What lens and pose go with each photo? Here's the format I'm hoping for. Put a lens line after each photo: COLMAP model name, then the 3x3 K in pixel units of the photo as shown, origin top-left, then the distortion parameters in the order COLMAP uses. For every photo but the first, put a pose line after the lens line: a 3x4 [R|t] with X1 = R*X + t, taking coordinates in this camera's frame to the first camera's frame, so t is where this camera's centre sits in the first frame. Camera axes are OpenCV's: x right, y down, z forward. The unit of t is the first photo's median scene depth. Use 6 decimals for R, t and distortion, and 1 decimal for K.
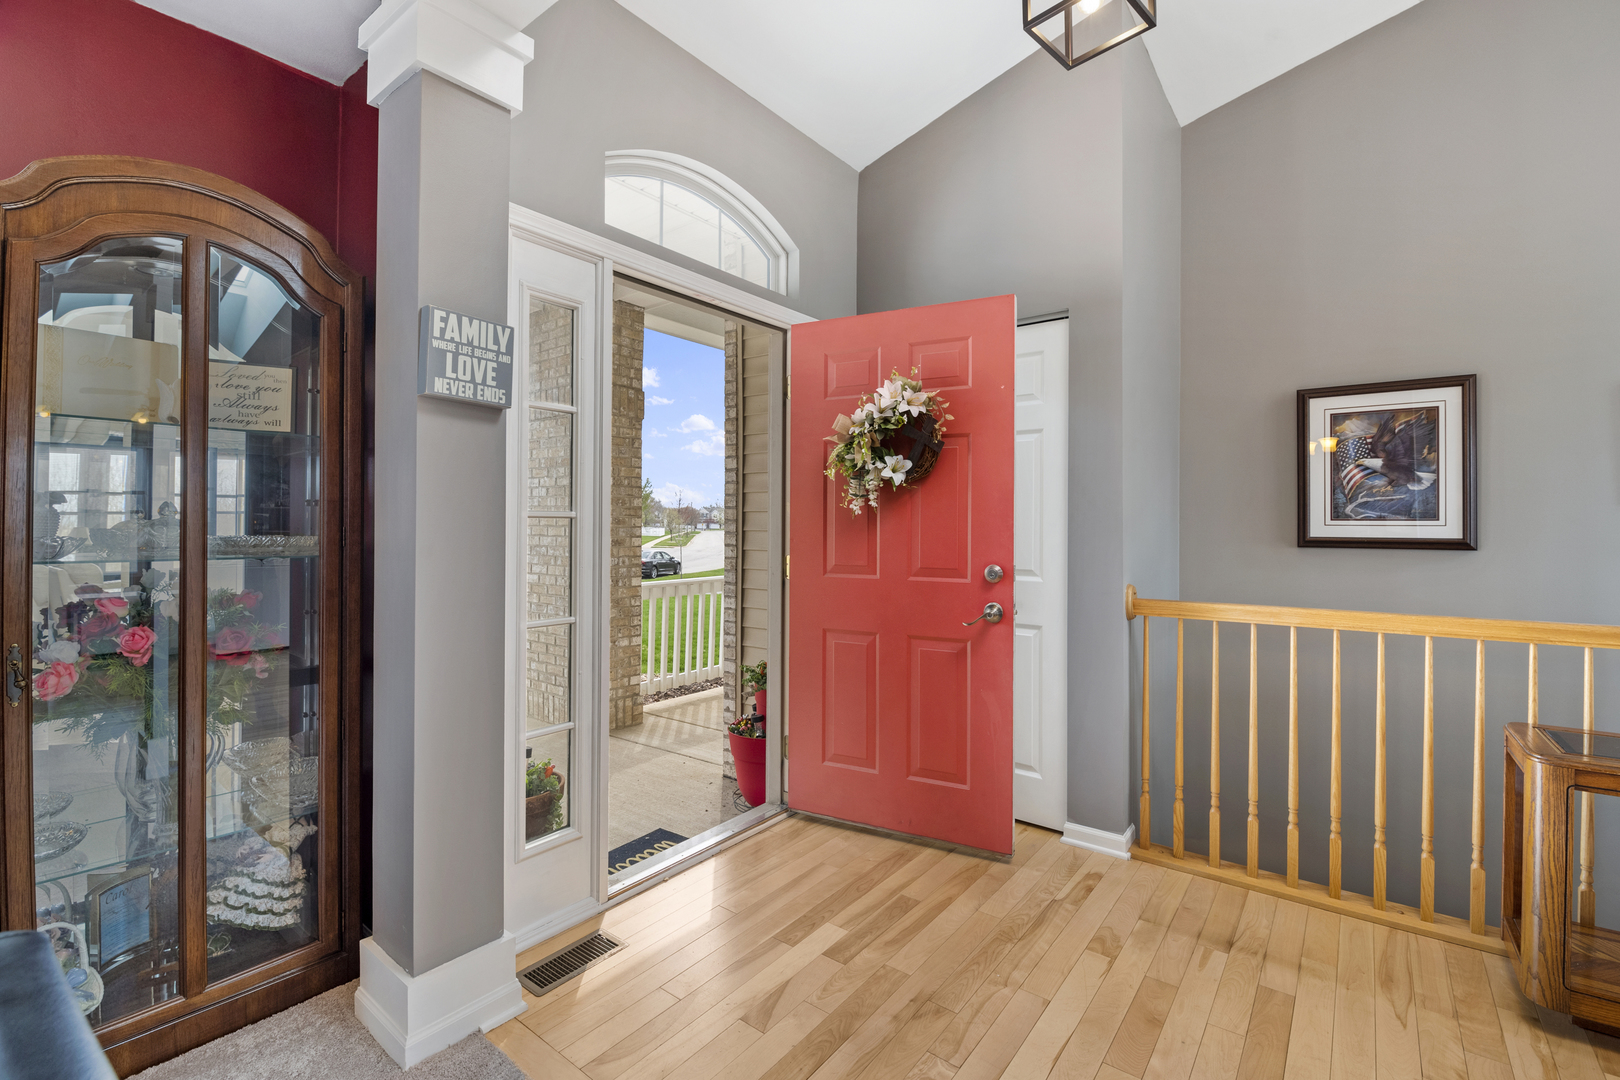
lens RADIAL K [[703.1, 0, 812.4], [0, 703.1, 532.3], [0, 0, 1]] dist [0.013888, -0.008751]
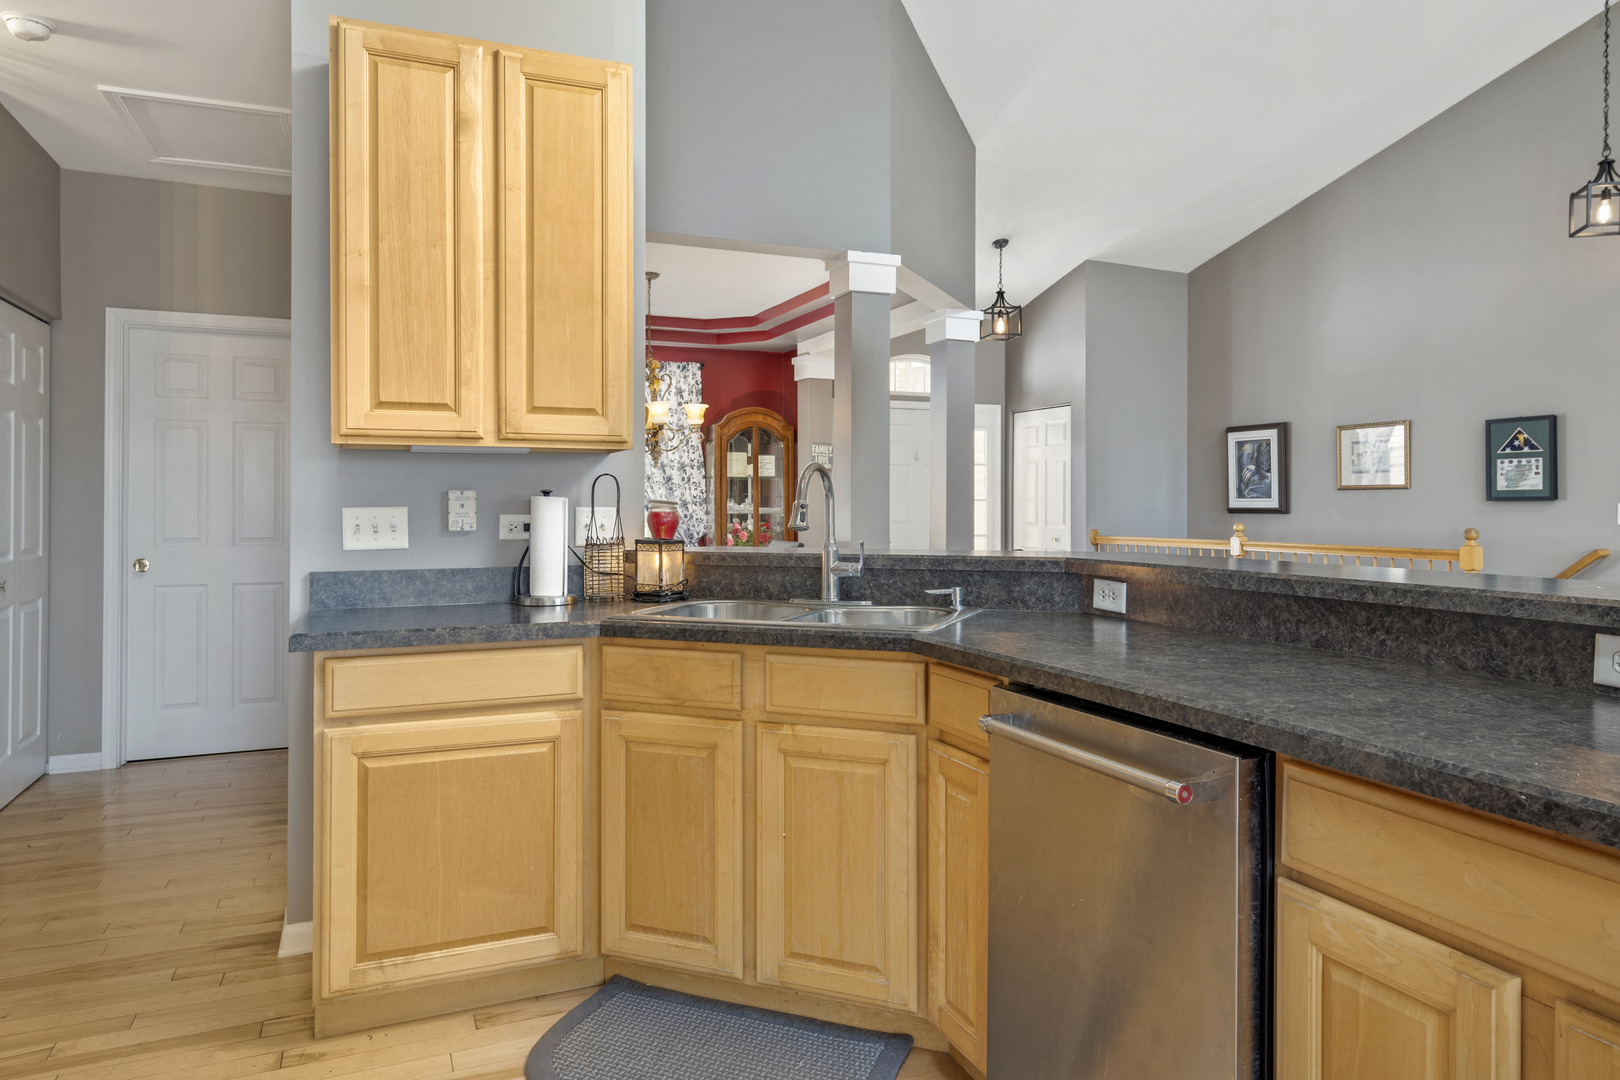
lens RADIAL K [[1026.5, 0, 810.7], [0, 1026.5, 501.4], [0, 0, 1]] dist [0.000443, 0.000231]
pose [[0.876758, -0.007946, -0.480866, 1.055153], [0.004968, 0.999960, -0.007466, 0.006156], [0.480906, 0.004157, 0.876762, -1.922728]]
